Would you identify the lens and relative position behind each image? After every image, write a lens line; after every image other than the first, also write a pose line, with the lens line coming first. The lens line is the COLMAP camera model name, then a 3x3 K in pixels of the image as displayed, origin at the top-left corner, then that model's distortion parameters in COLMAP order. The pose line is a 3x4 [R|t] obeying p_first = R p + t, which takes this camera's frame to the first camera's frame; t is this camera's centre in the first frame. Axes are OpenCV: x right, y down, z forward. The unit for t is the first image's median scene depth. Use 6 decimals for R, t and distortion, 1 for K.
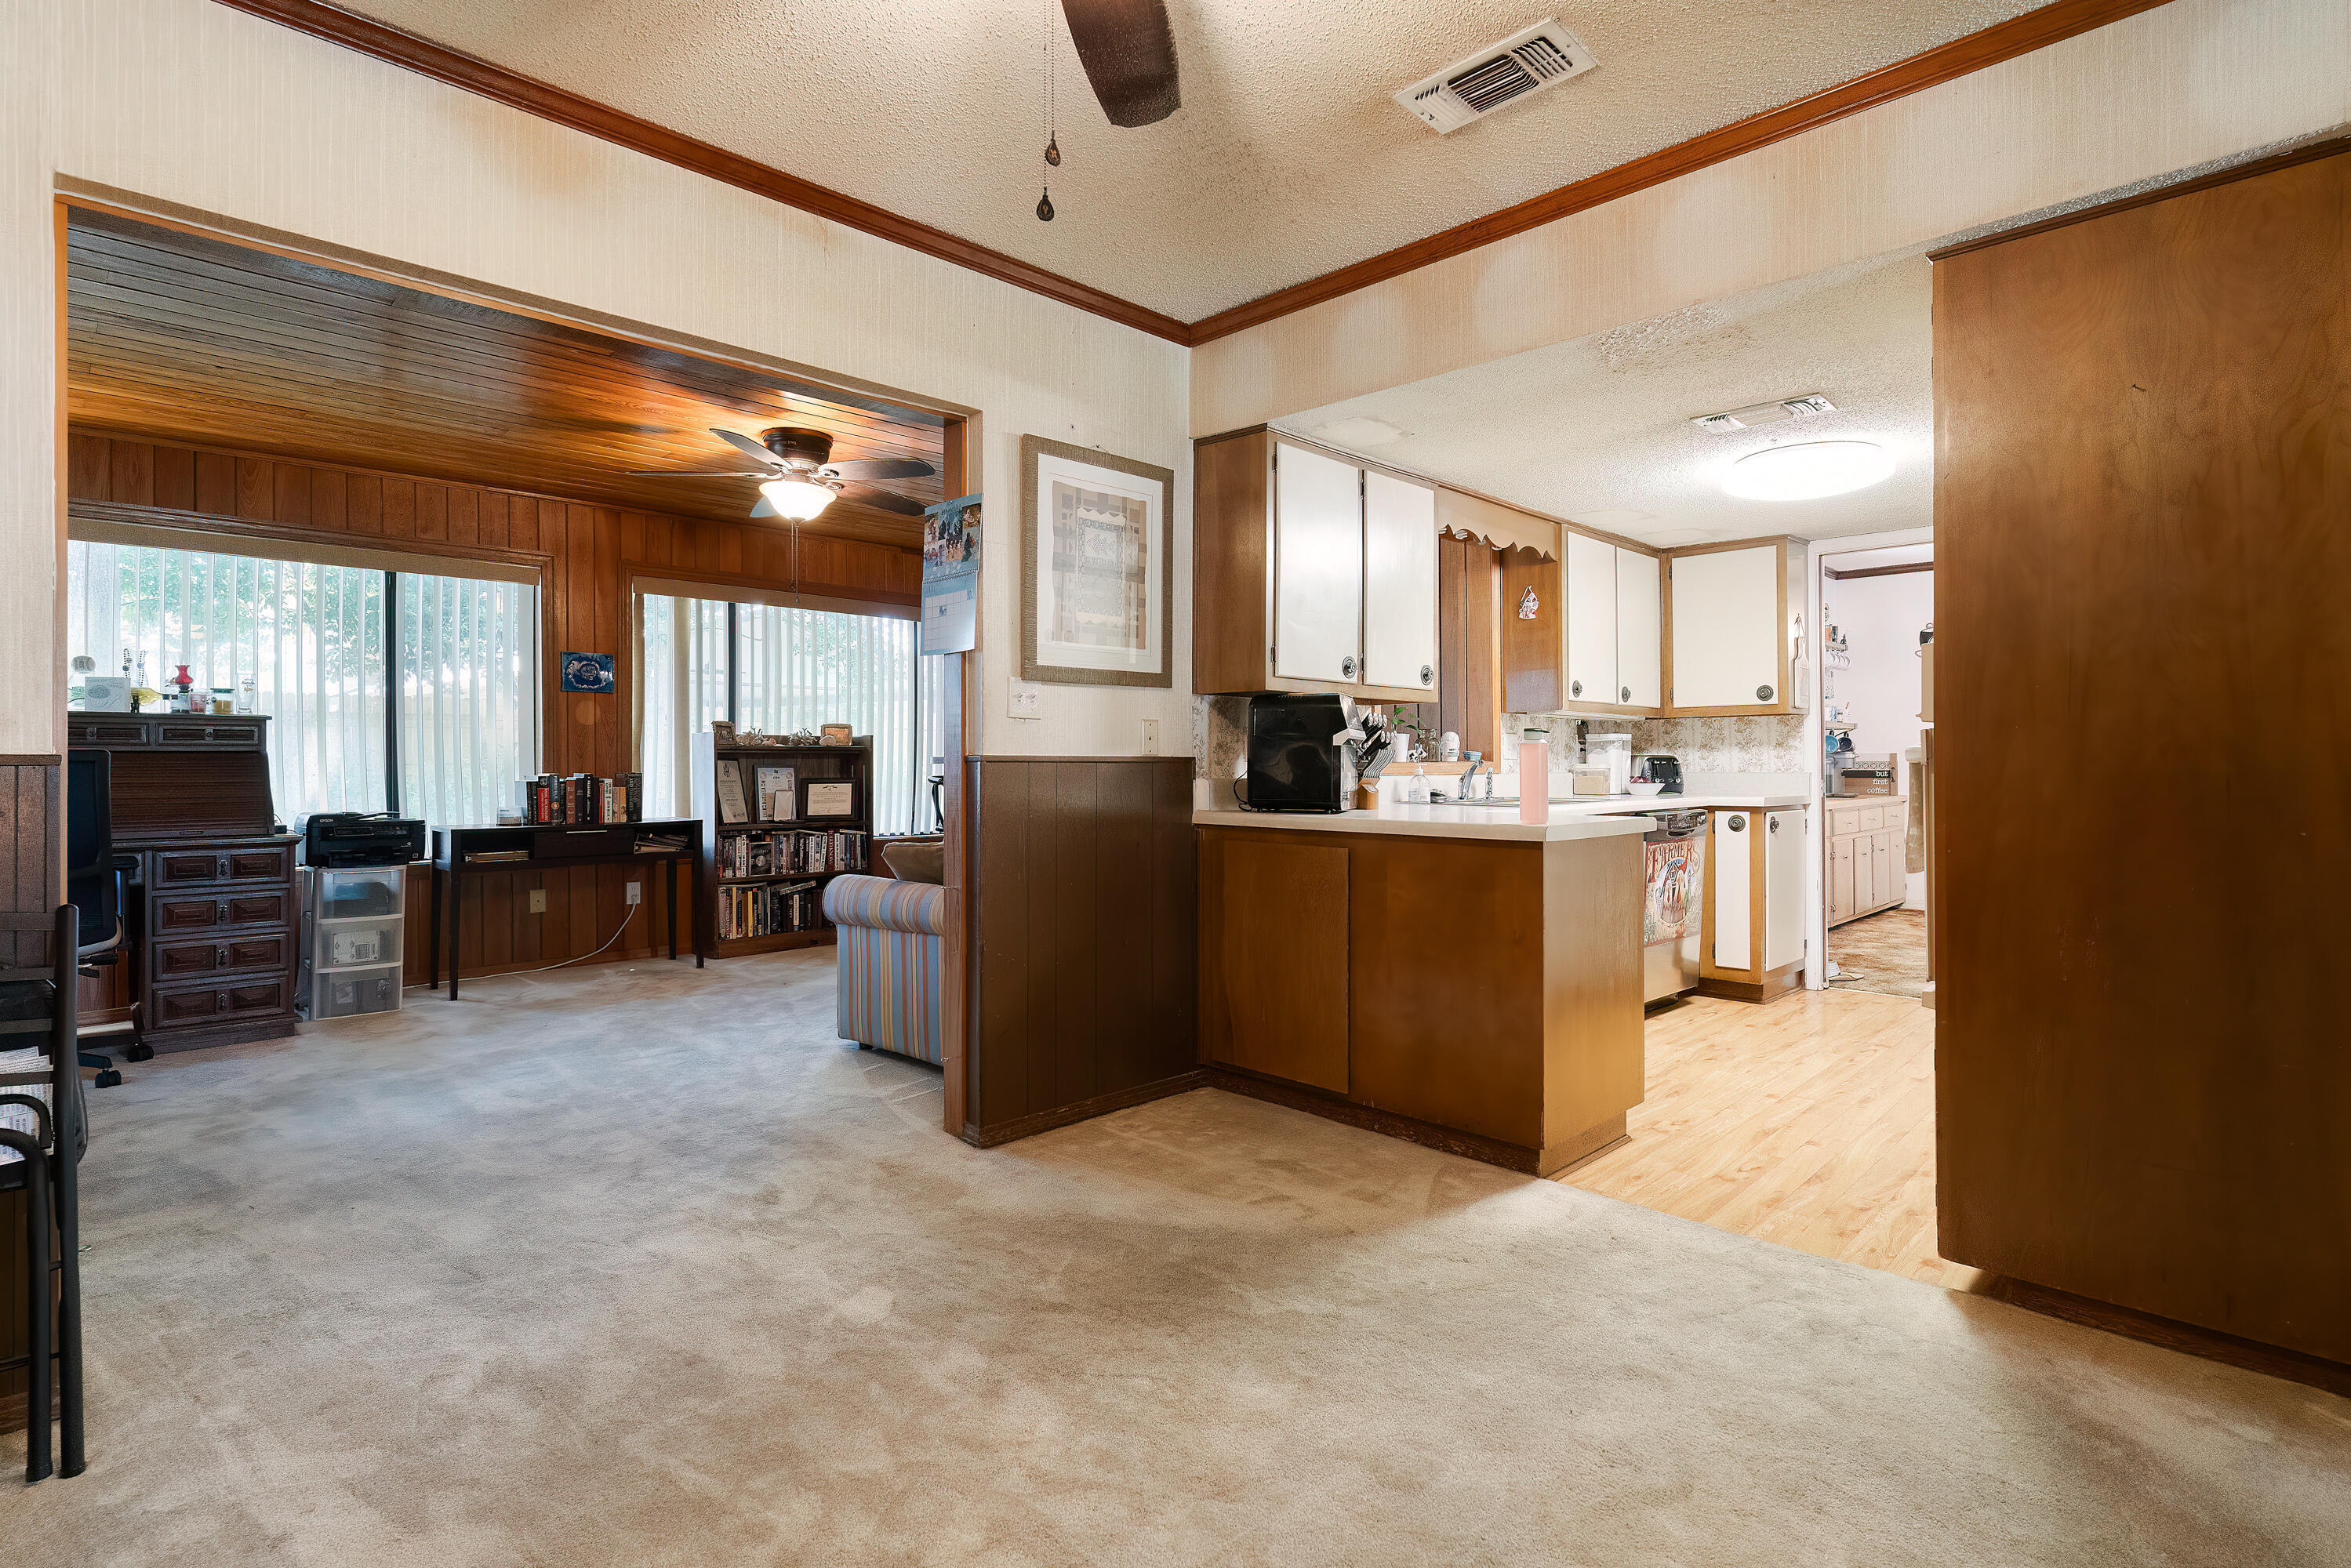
lens RADIAL K [[1134.2, 0, 1196.7], [0, 1134.2, 768.5], [0, 0, 1]] dist [0.003650, -0.000552]
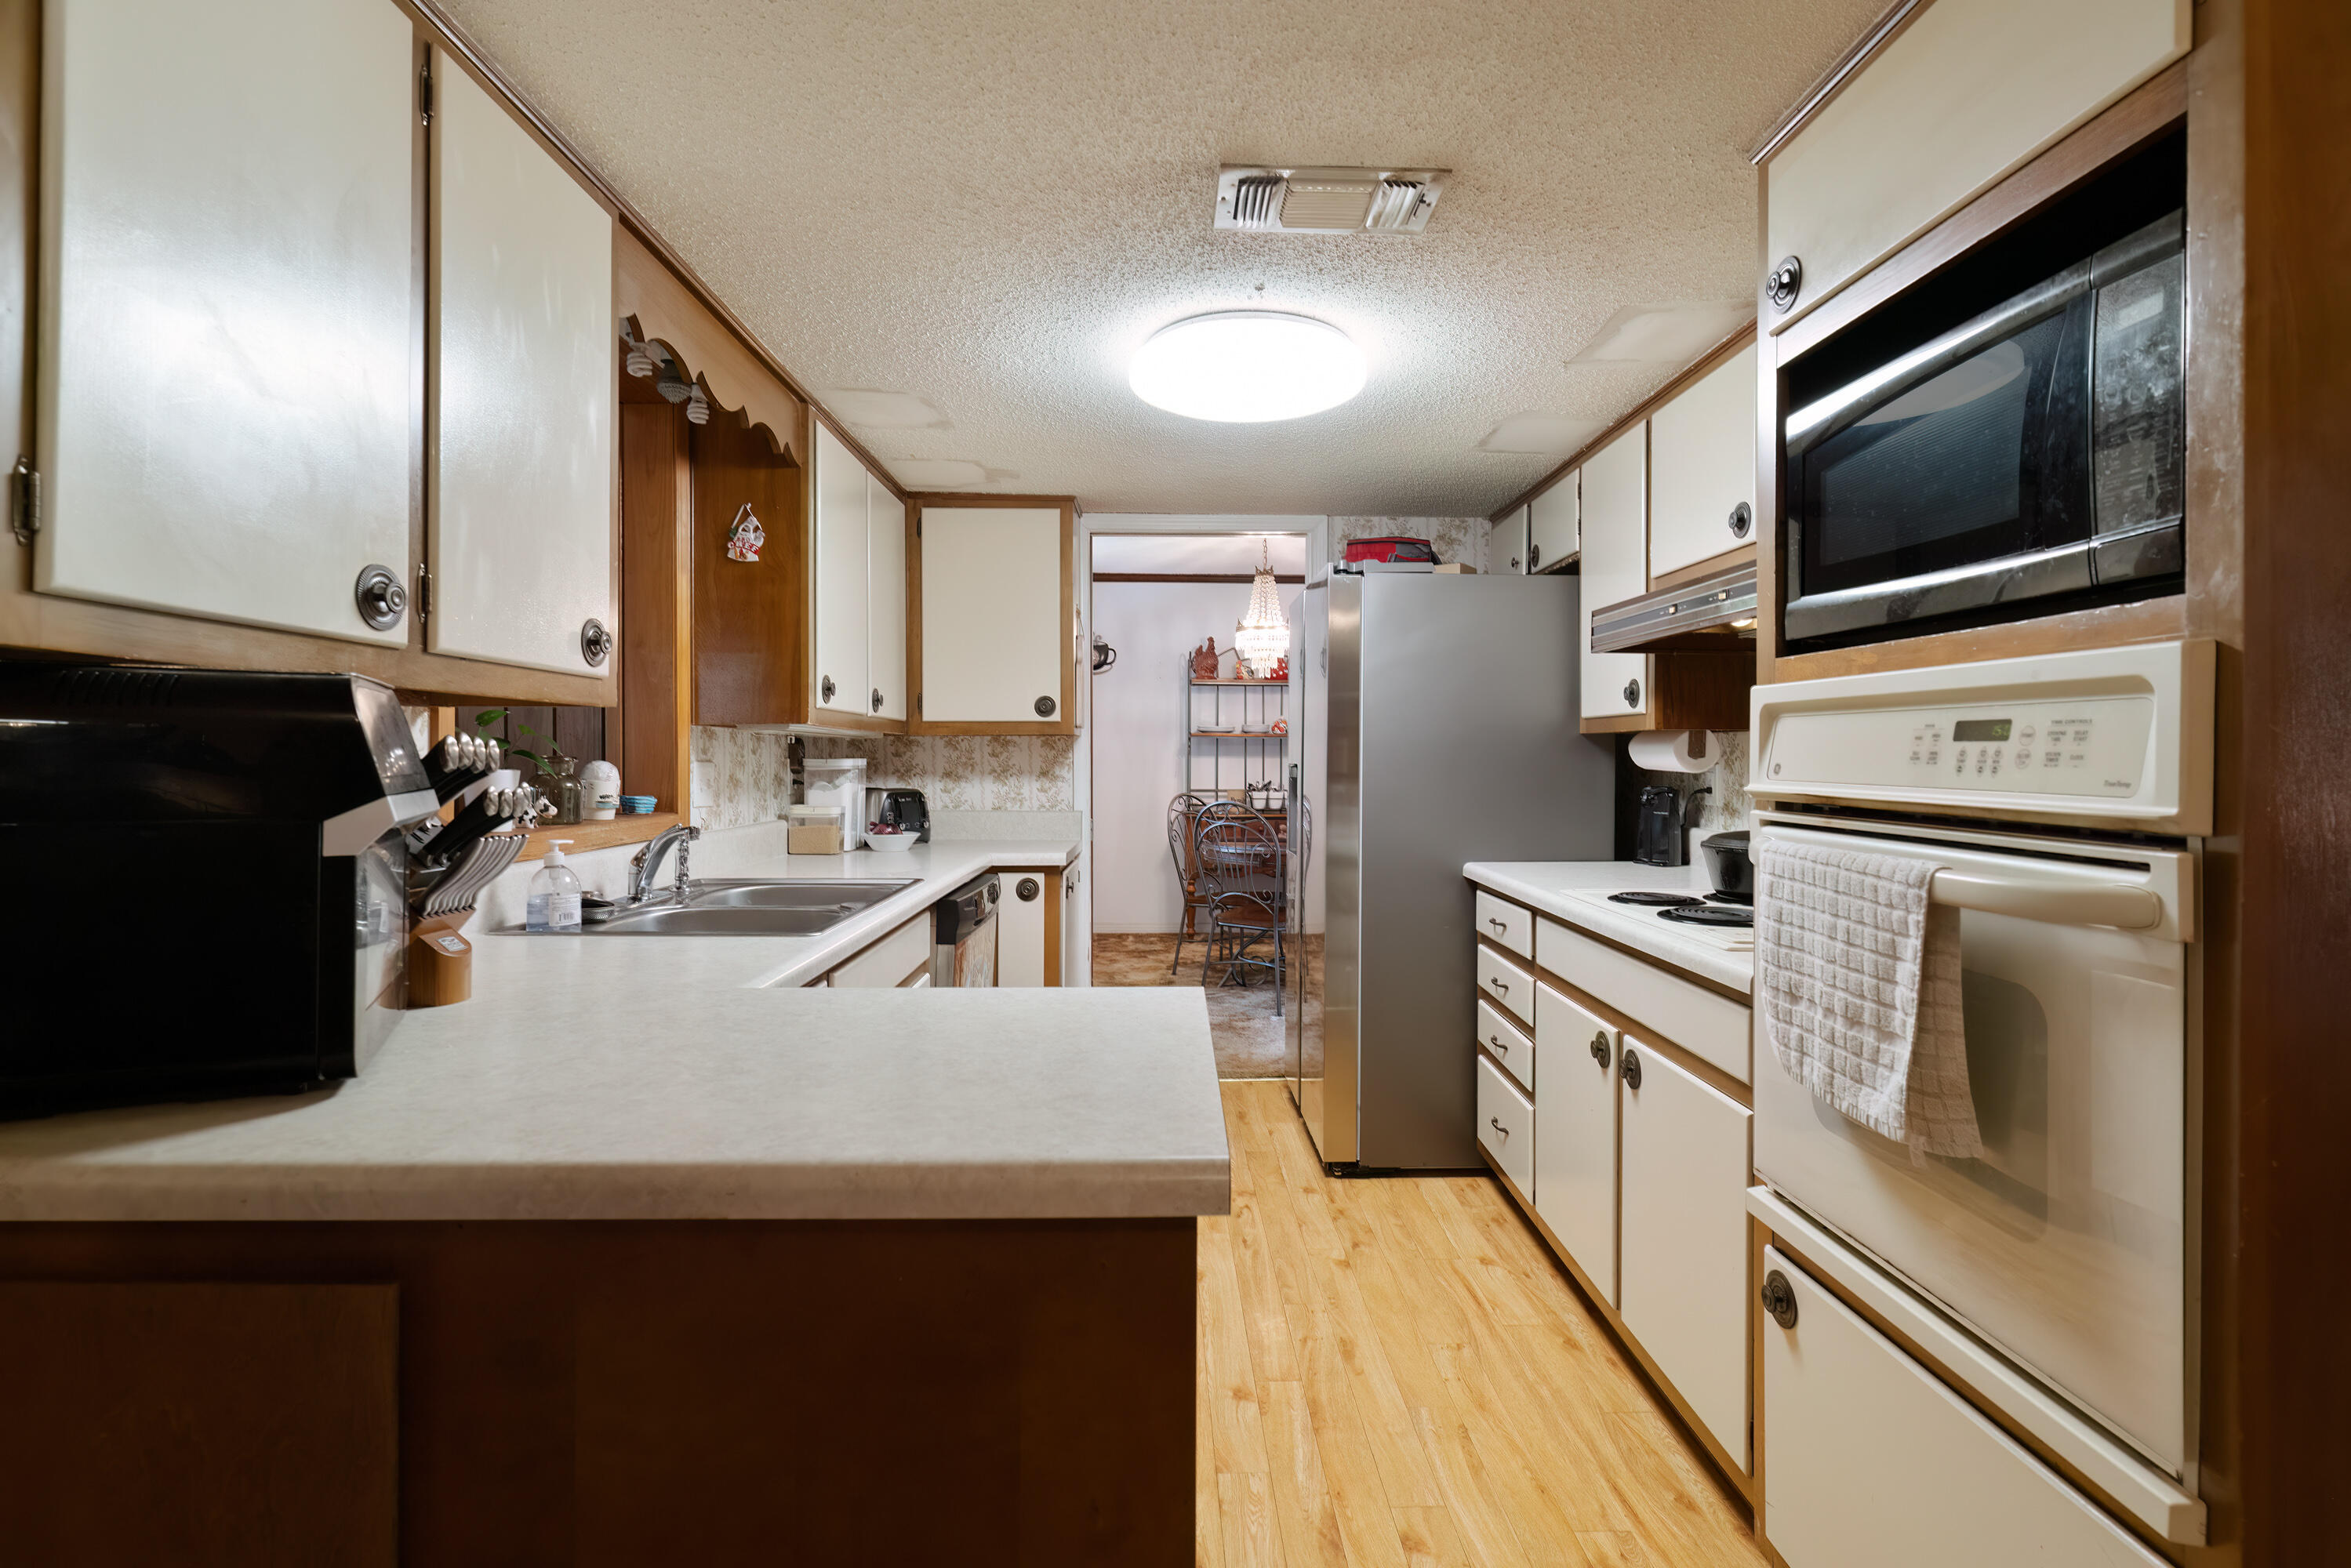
lens RADIAL K [[1134.2, 0, 1197.7], [0, 1134.2, 757.5], [0, 0, 1]] dist [0.003650, -0.000552]
pose [[0.703793, 0.006899, 0.710372, 0.049465], [-0.001053, 0.999962, -0.008667, -0.029191], [-0.710404, 0.005352, 0.703773, 0.443755]]
